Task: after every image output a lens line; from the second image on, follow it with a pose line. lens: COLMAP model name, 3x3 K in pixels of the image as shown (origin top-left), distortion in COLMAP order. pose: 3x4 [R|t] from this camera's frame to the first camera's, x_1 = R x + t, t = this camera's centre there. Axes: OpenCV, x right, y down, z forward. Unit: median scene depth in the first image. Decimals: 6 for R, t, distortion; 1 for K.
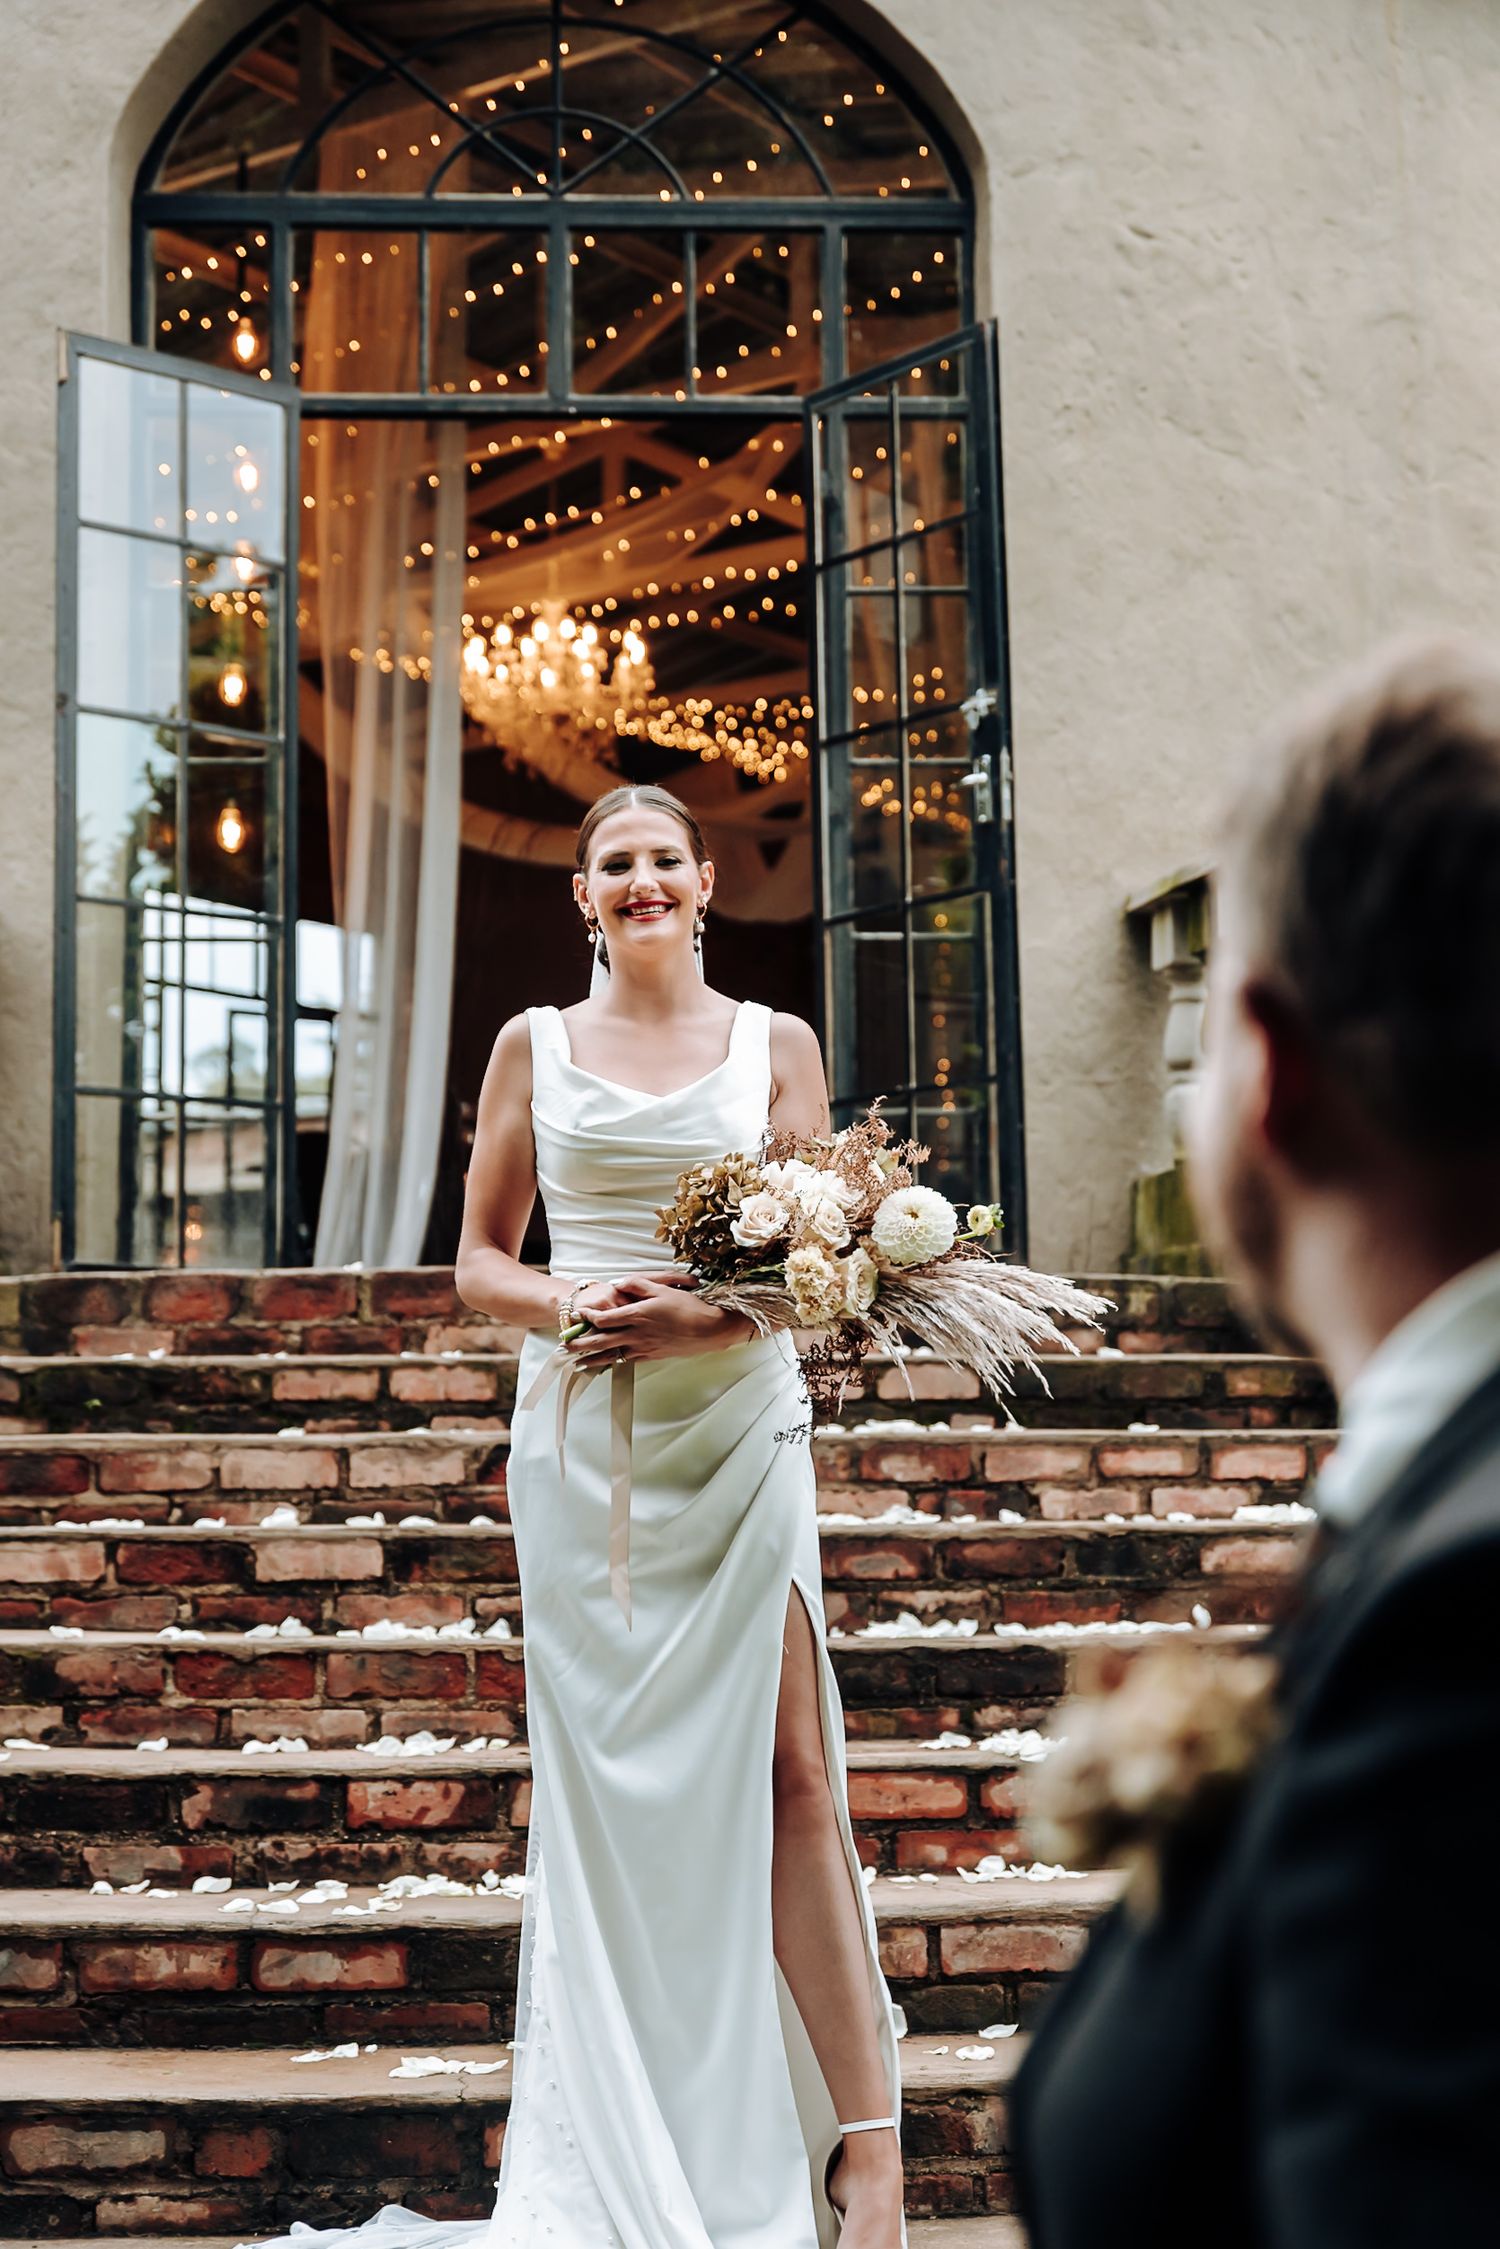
lens RADIAL K [[3489.1, 0, 753.1], [0, 3489.1, 1122.3], [0, 0, 1]] dist [-0.014979, 0.000000]
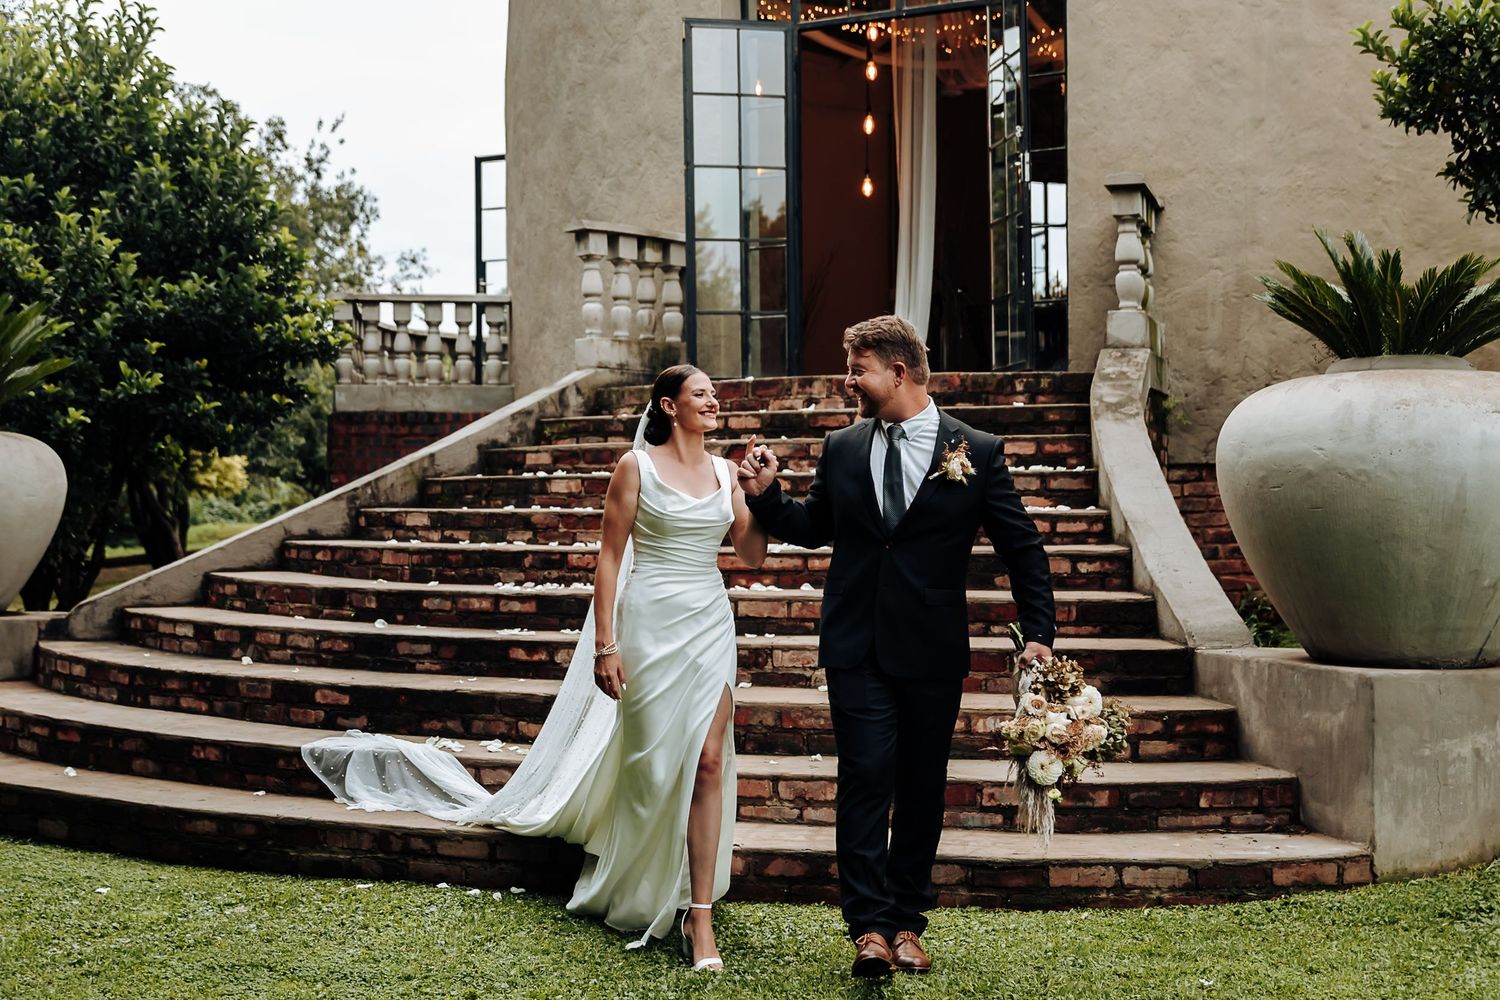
lens RADIAL K [[1908.1, 0, 753.0], [0, 1908.1, 503.8], [0, 0, 1]] dist [-0.008744, 0.000000]
pose [[0.866535, 0.004005, -0.499100, 0.559386], [0.058453, 0.992272, 0.109447, -0.020890], [0.495681, -0.124013, 0.859605, -0.242976]]
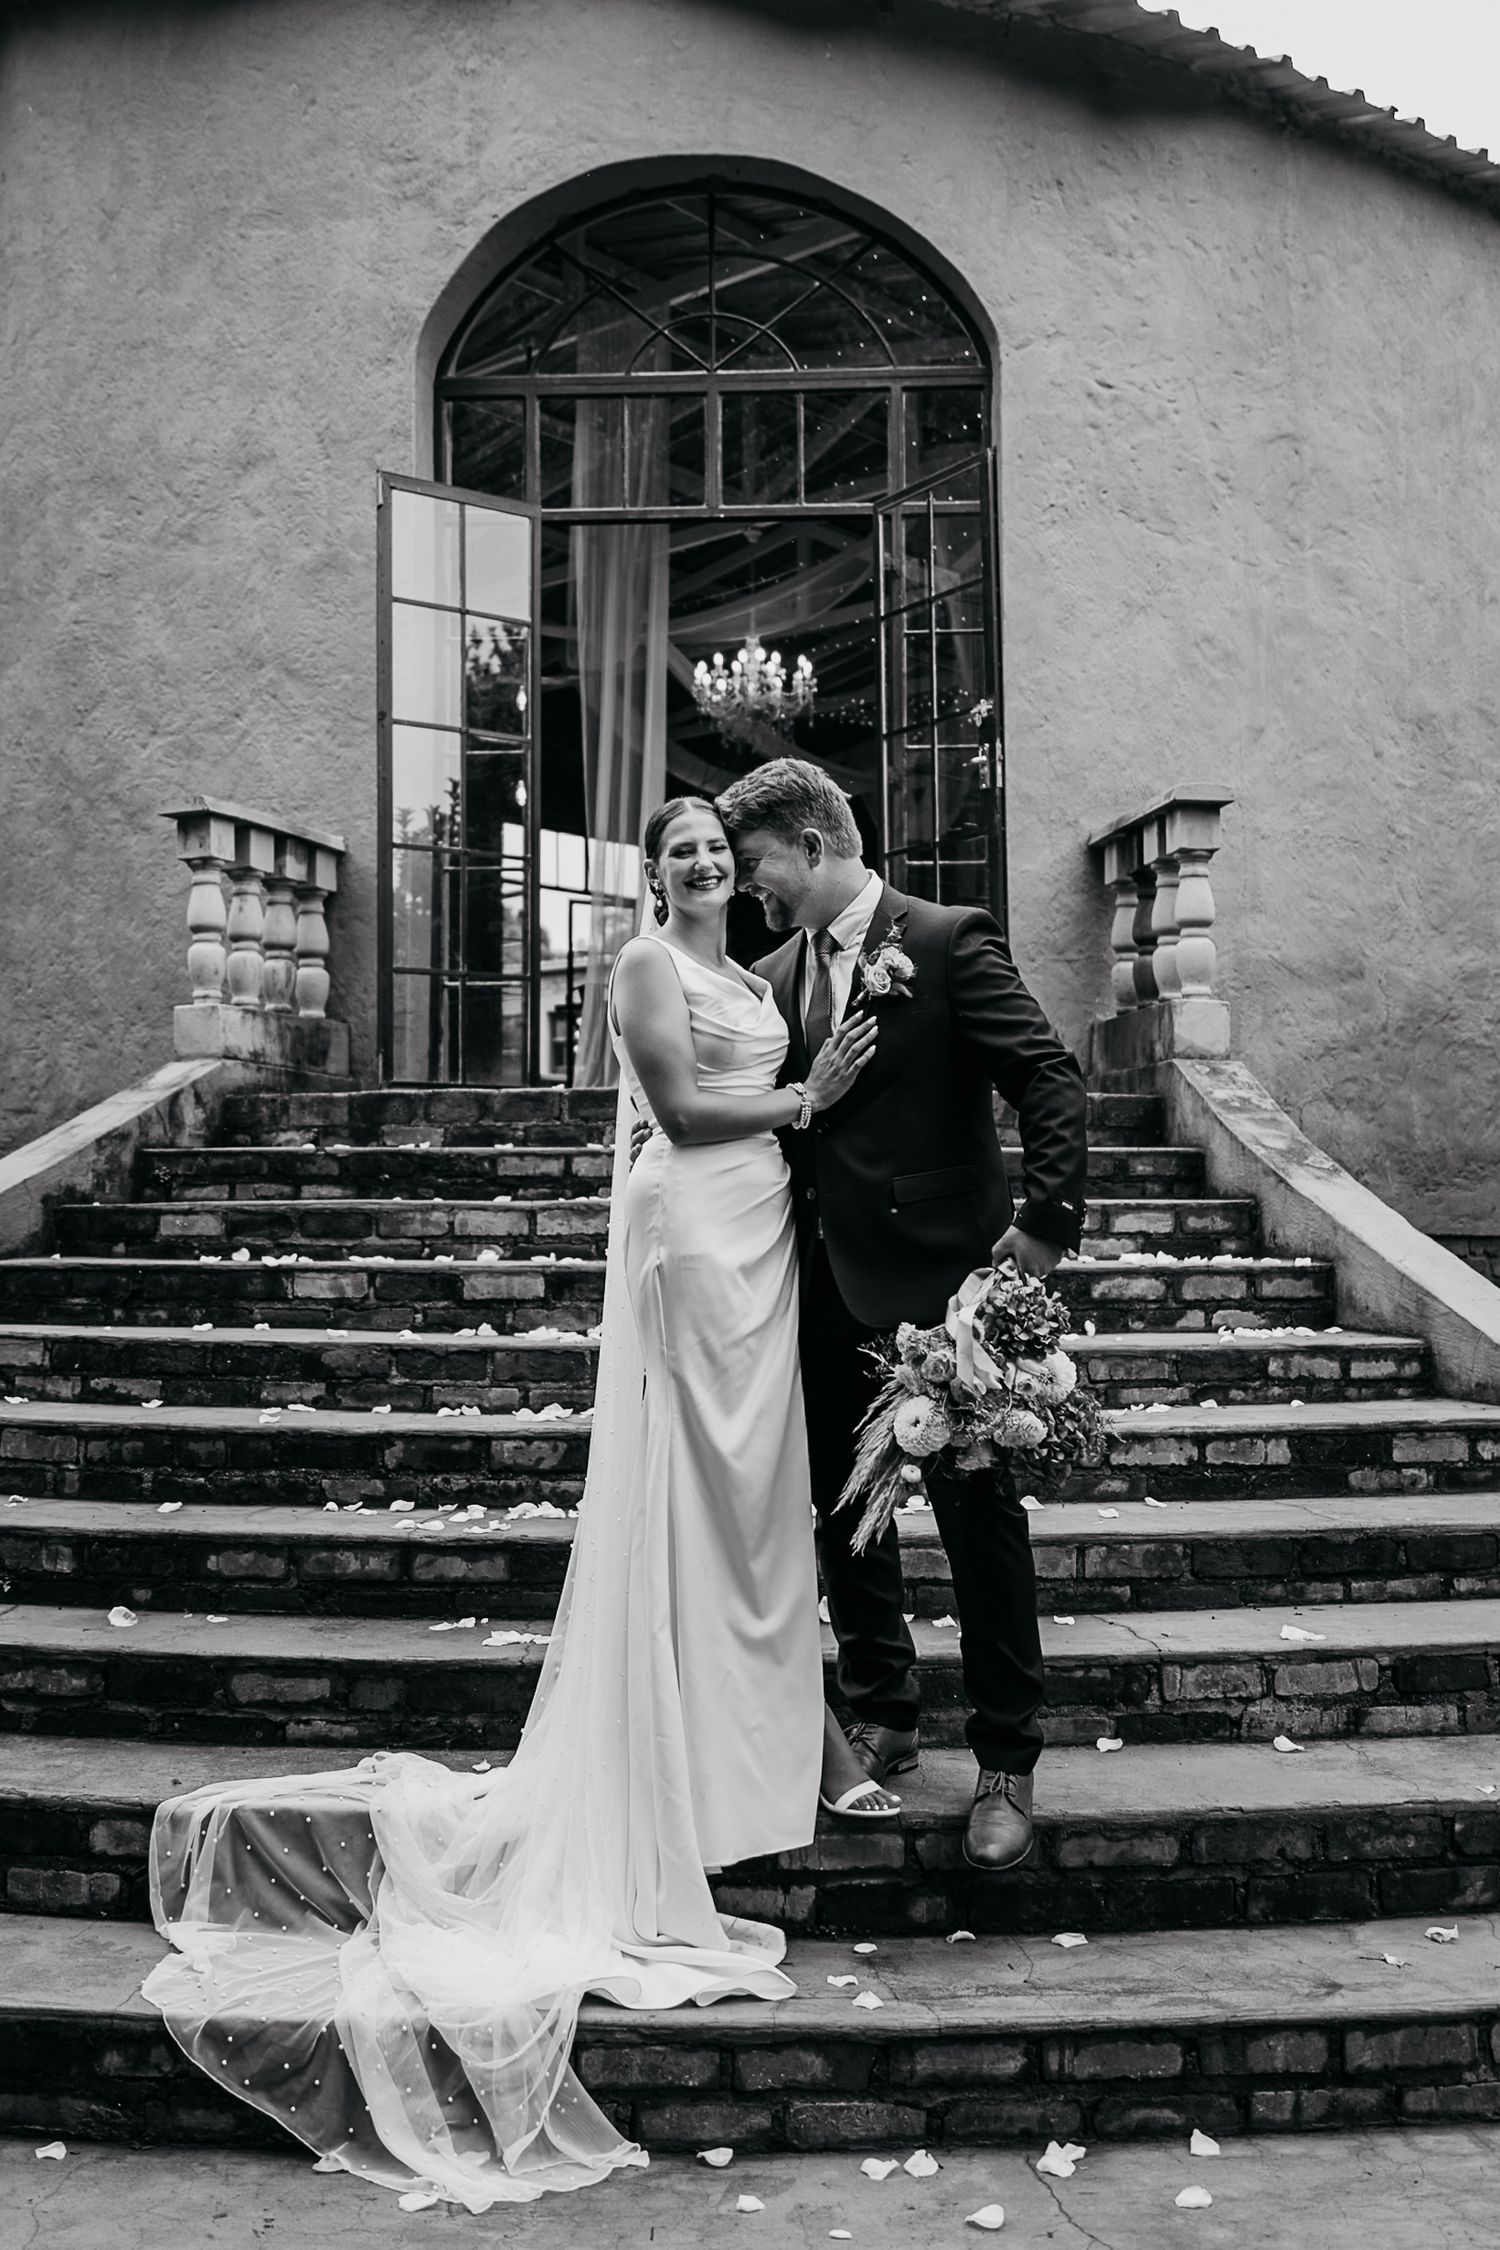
lens RADIAL K [[2205.5, 0, 735.5], [0, 2205.5, 1093.7], [0, 0, 1]] dist [-0.008700, 0.000000]
pose [[0.994819, 0.002340, -0.101636, 0.056093], [0.003940, 0.998097, 0.061537, -0.013706], [0.101586, -0.061619, 0.992917, 0.038263]]
